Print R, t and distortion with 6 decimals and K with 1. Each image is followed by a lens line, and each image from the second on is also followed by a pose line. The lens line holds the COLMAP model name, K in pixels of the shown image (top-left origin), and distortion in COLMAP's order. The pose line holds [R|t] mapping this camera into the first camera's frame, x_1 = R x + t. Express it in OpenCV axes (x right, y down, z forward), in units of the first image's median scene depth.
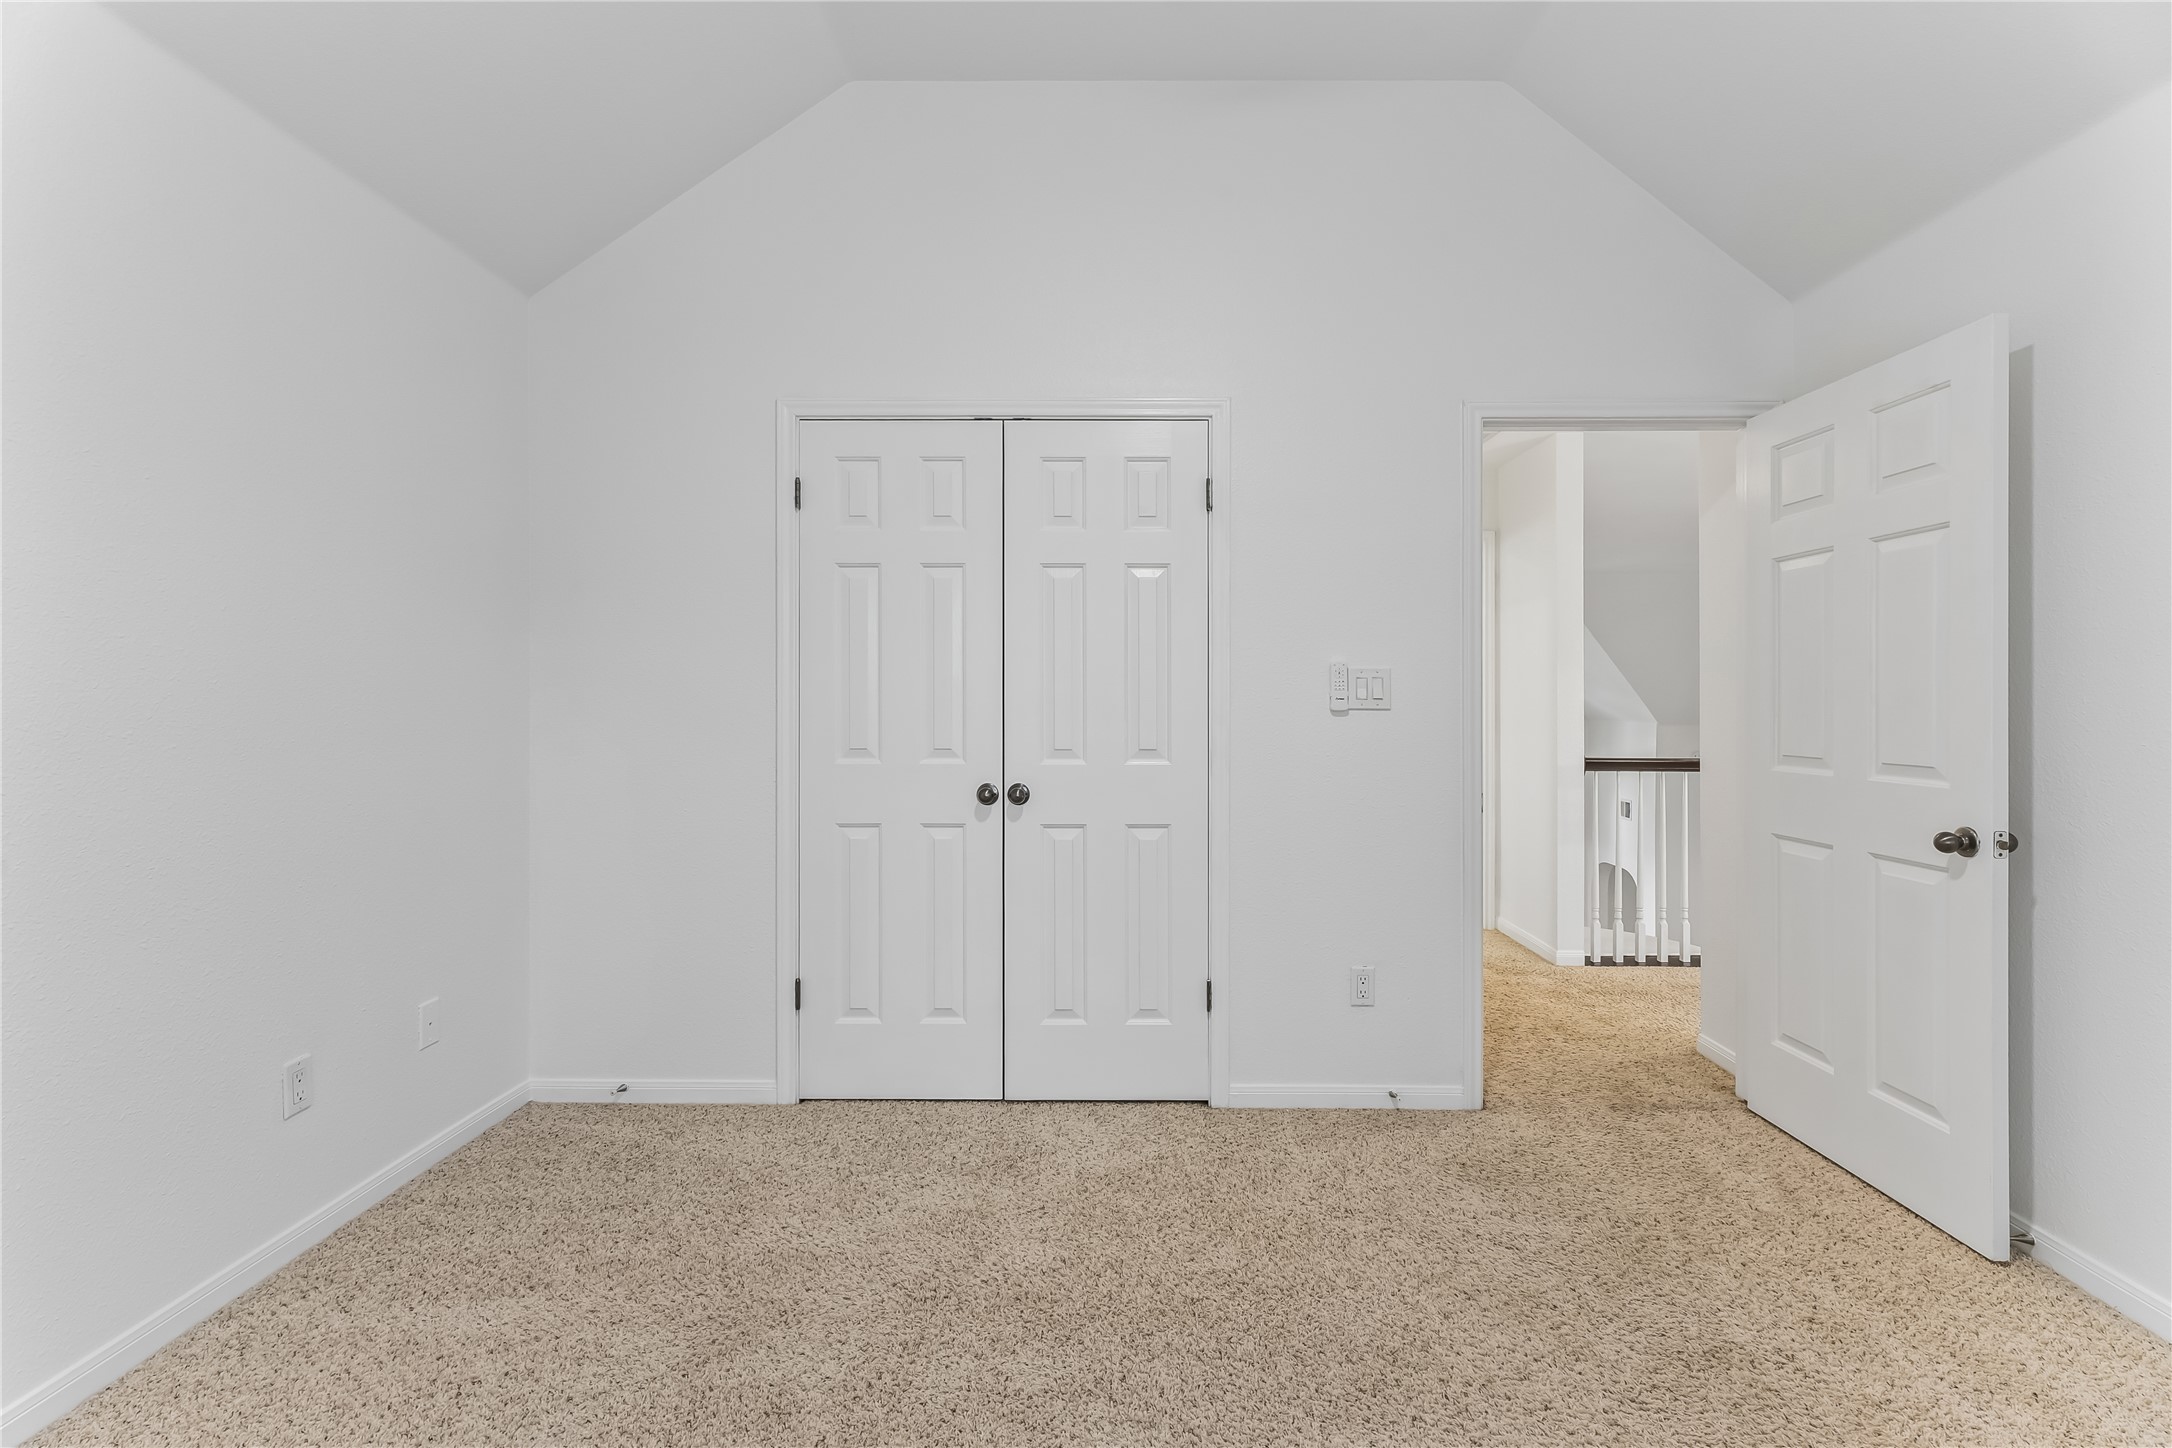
lens RADIAL K [[951.4, 0, 1086.9], [0, 951.4, 668.0], [0, 0, 1]] dist [-0.002085, -0.000139]
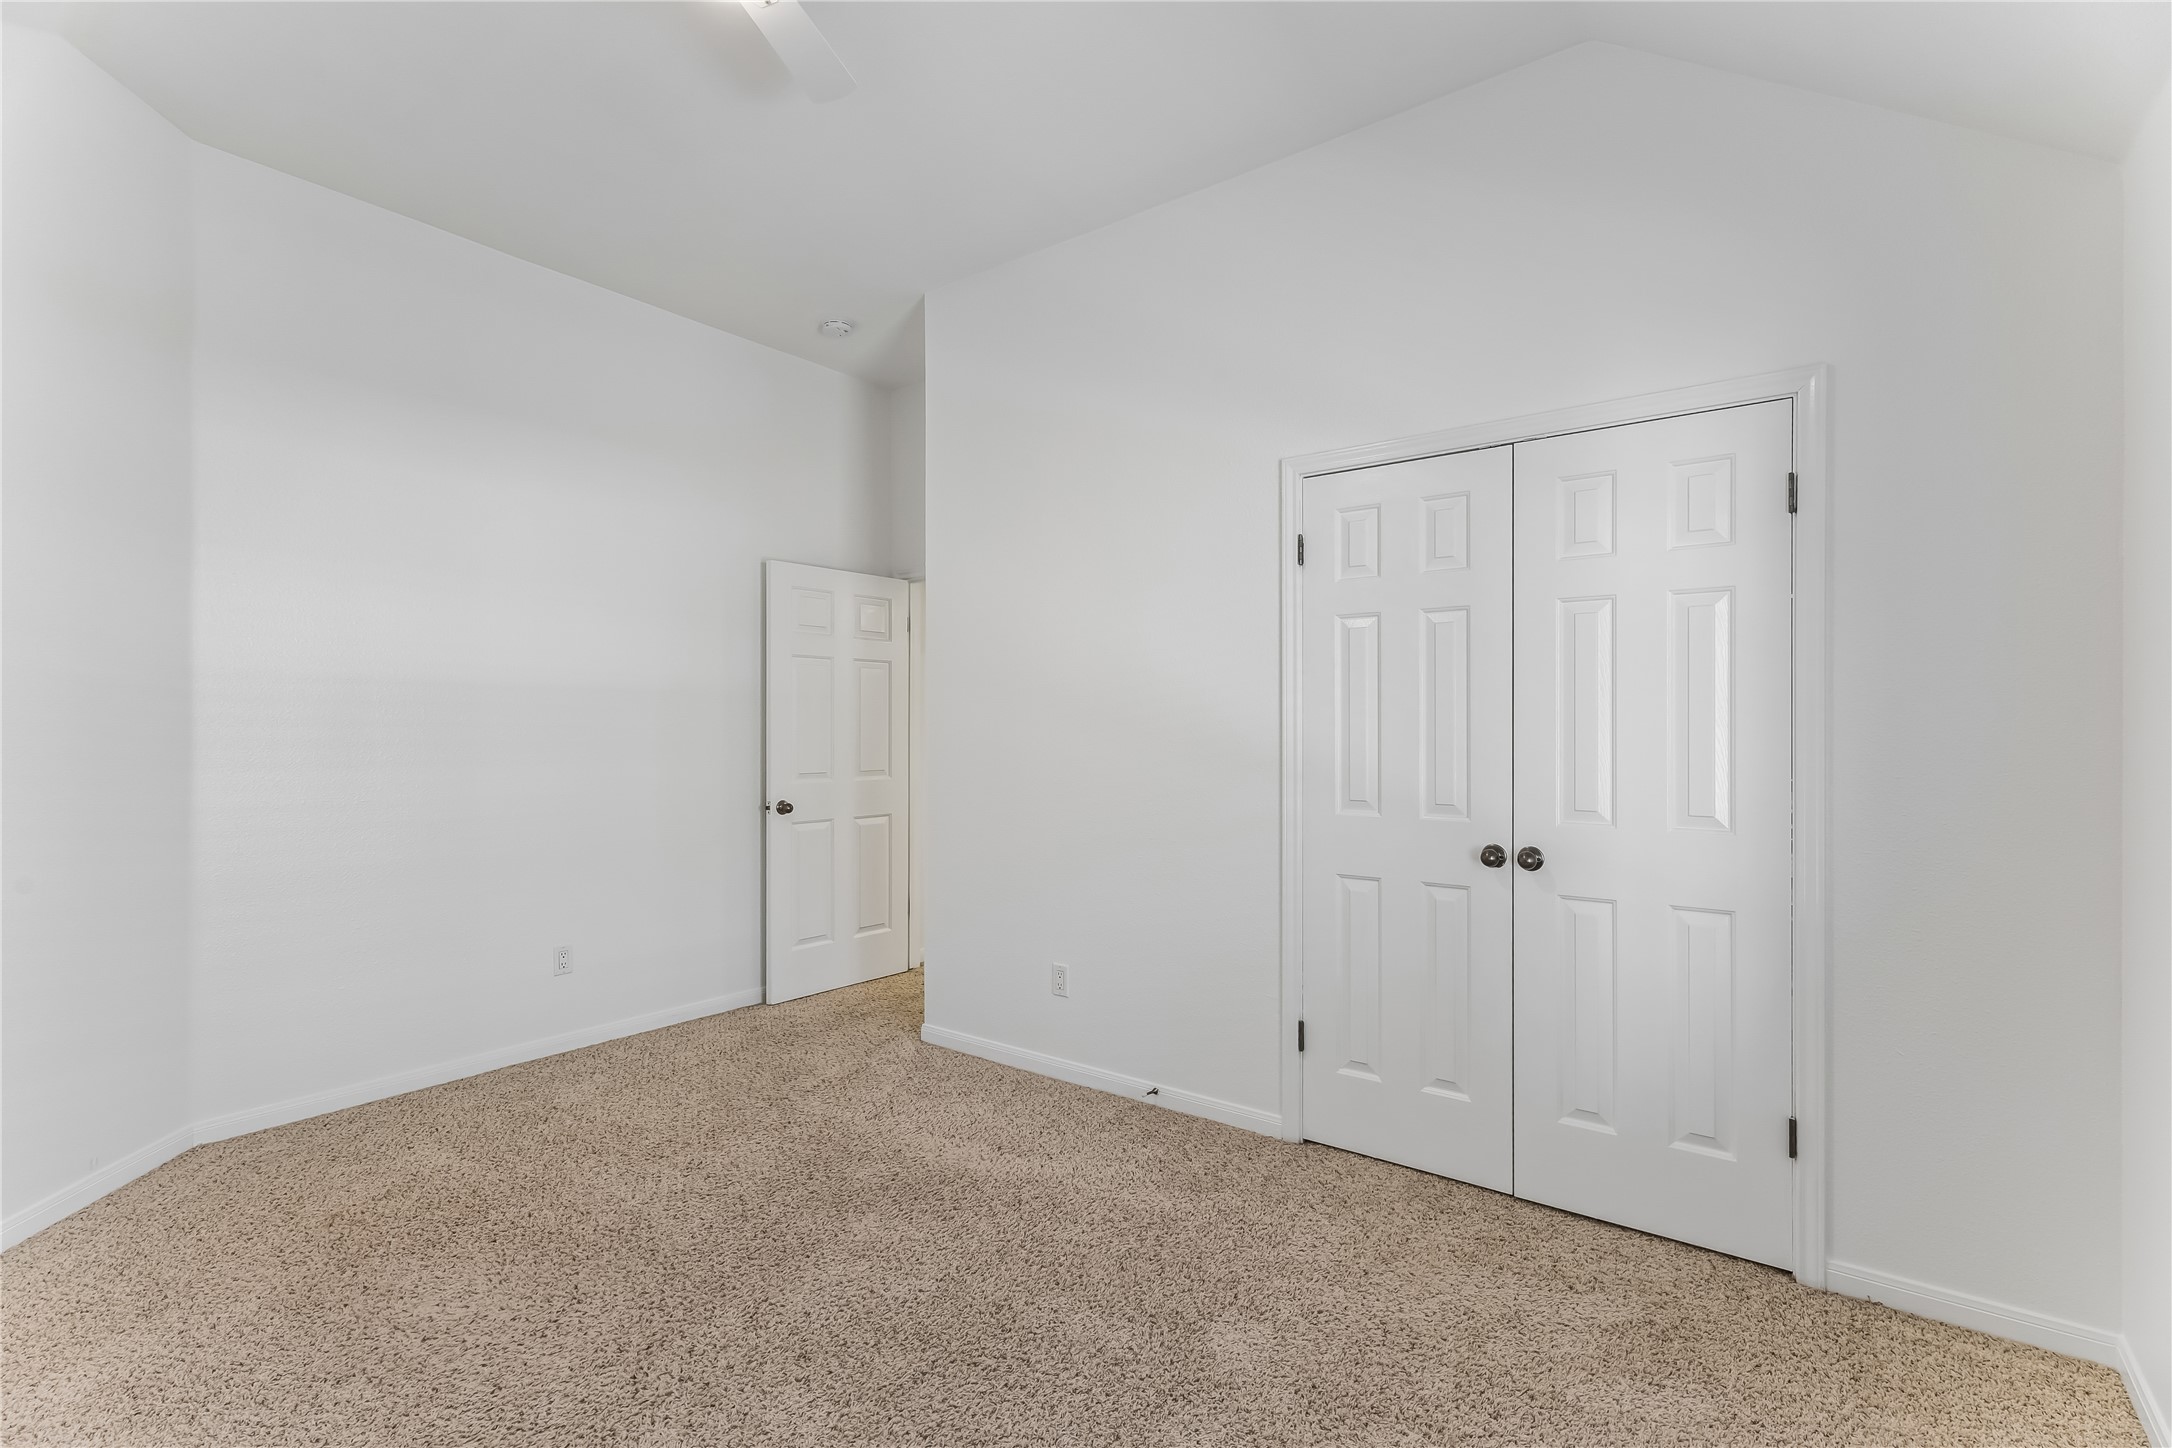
lens RADIAL K [[980.8, 0, 1086.0], [0, 980.8, 724.0], [0, 0, 1]] dist [0.027896, -0.000046]
pose [[0.813504, -0.004020, -0.581545, 0.129149], [0.006795, 0.999974, 0.002593, 0.000235], [0.581519, -0.006061, 0.813510, -0.001061]]
